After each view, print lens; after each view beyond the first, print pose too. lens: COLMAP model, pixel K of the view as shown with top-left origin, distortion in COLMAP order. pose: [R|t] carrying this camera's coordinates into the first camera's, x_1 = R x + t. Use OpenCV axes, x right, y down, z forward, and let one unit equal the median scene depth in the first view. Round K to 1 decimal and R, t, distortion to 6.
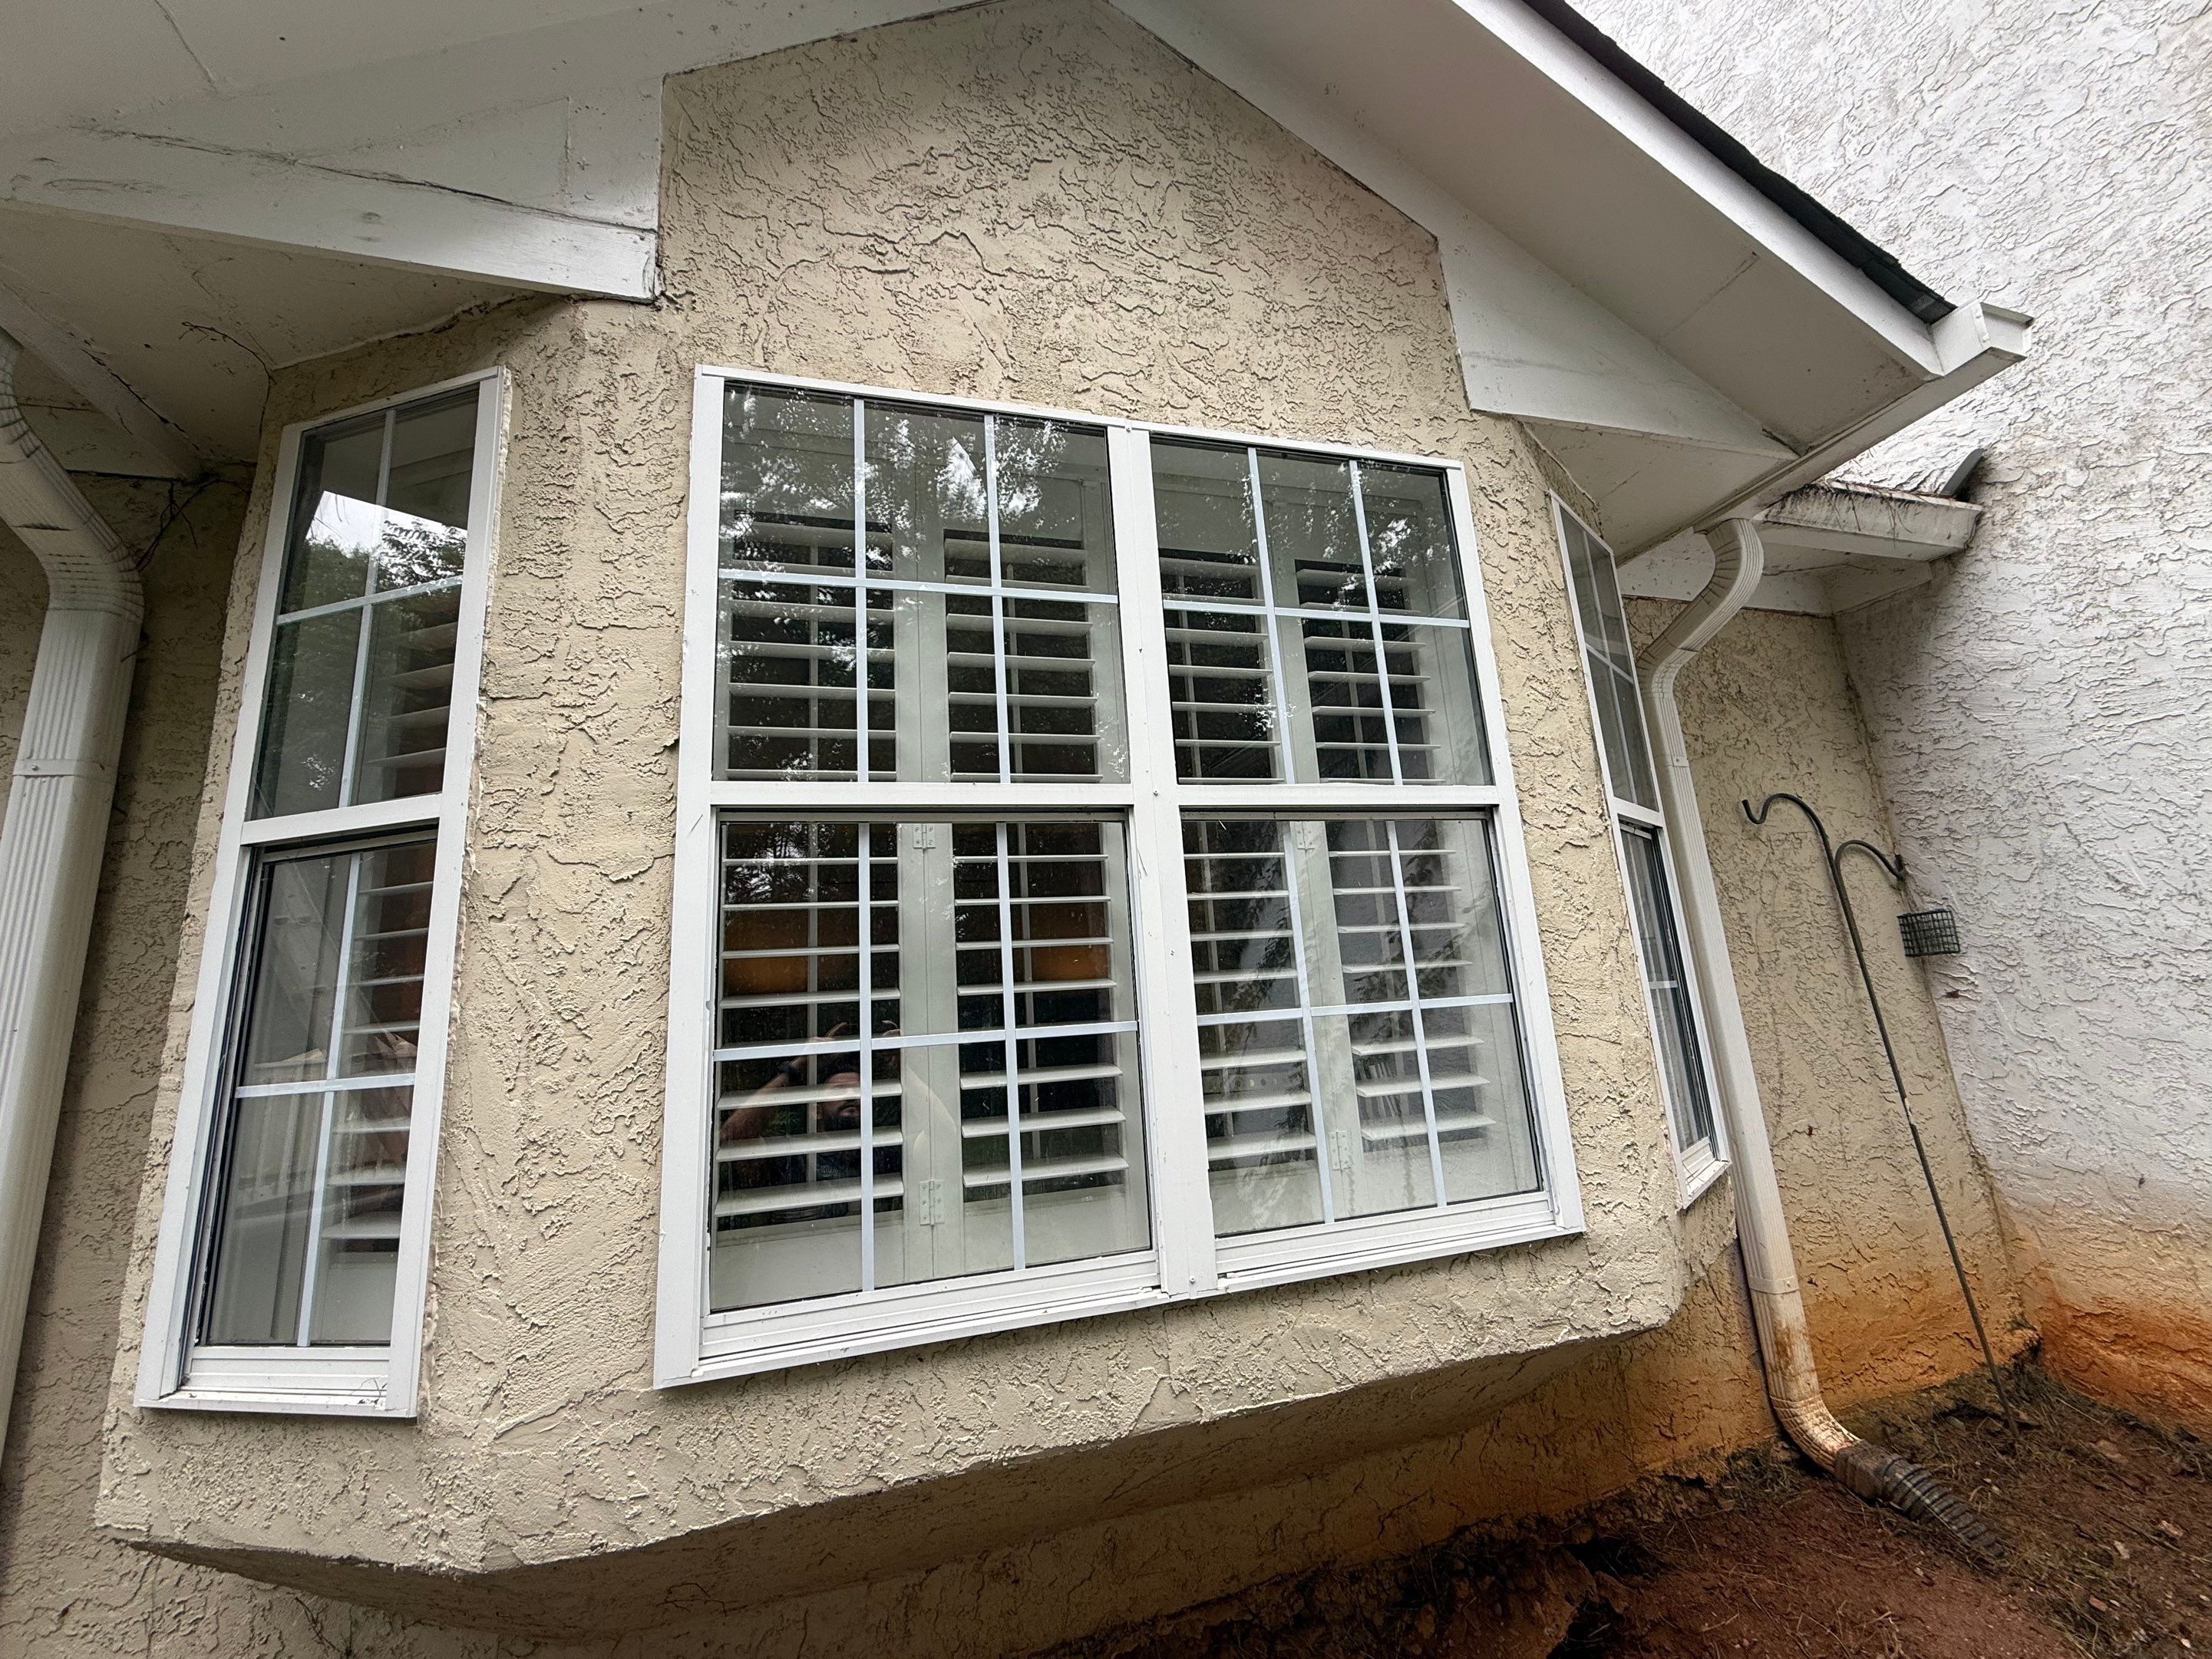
lens RADIAL K [[899.2, 0, 1109.3], [0, 899.2, 828.4], [0, 0, 1]] dist [0.001296, -0.000720]
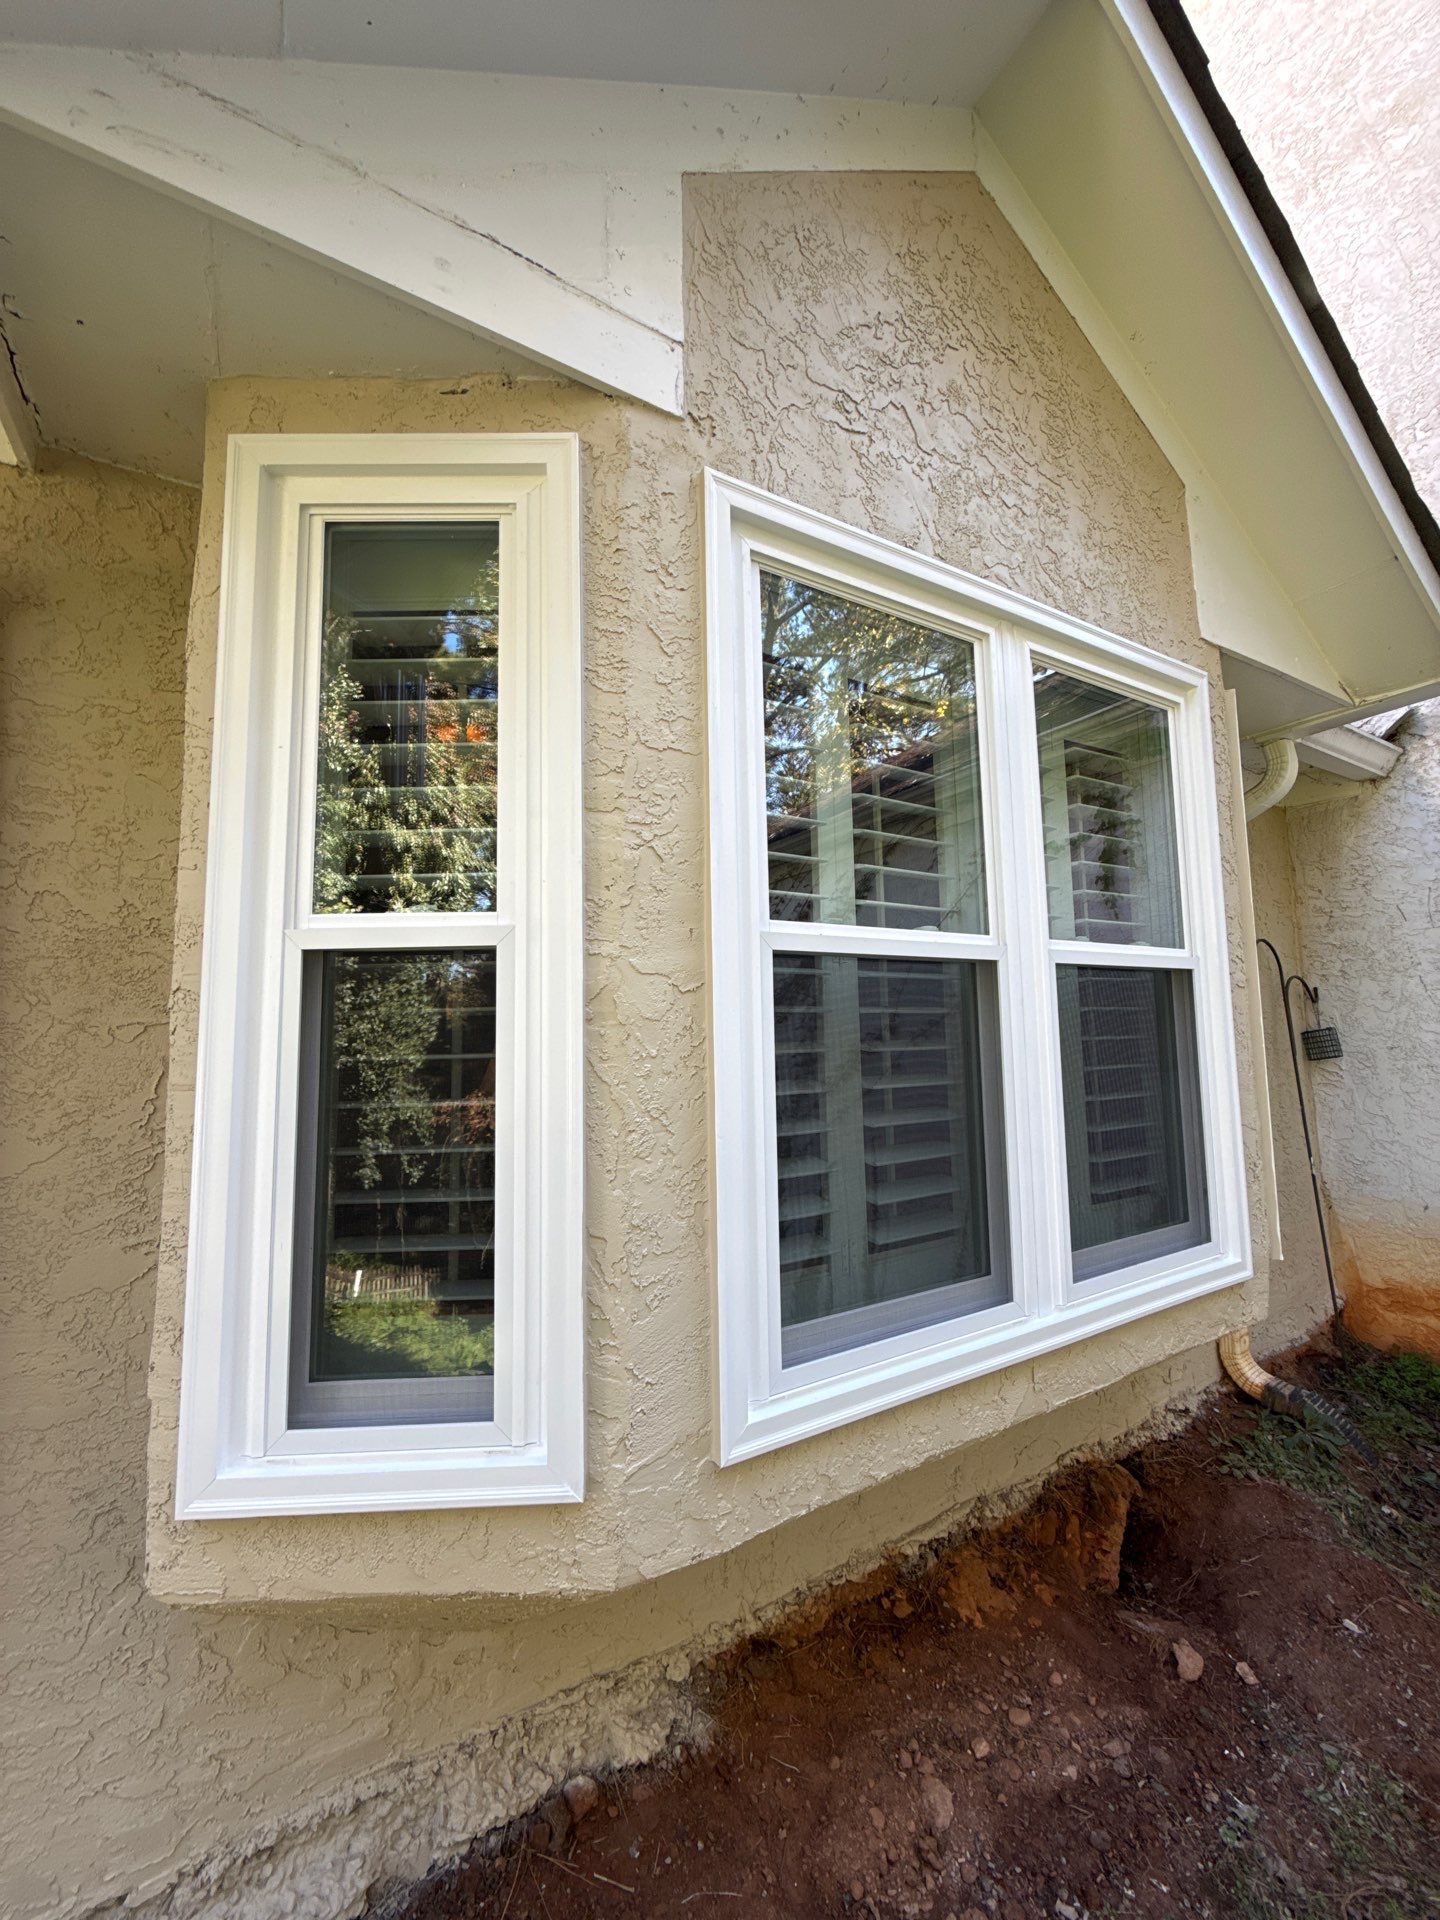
lens RADIAL K [[780.6, 0, 724.9], [0, 780.6, 960.7], [0, 0, 1]] dist [0.001296, -0.000720]
pose [[0.964360, 0.071501, 0.254748, -0.556537], [-0.097697, 0.990983, 0.091693, -0.053756], [-0.245895, -0.113313, 0.962650, 0.054936]]
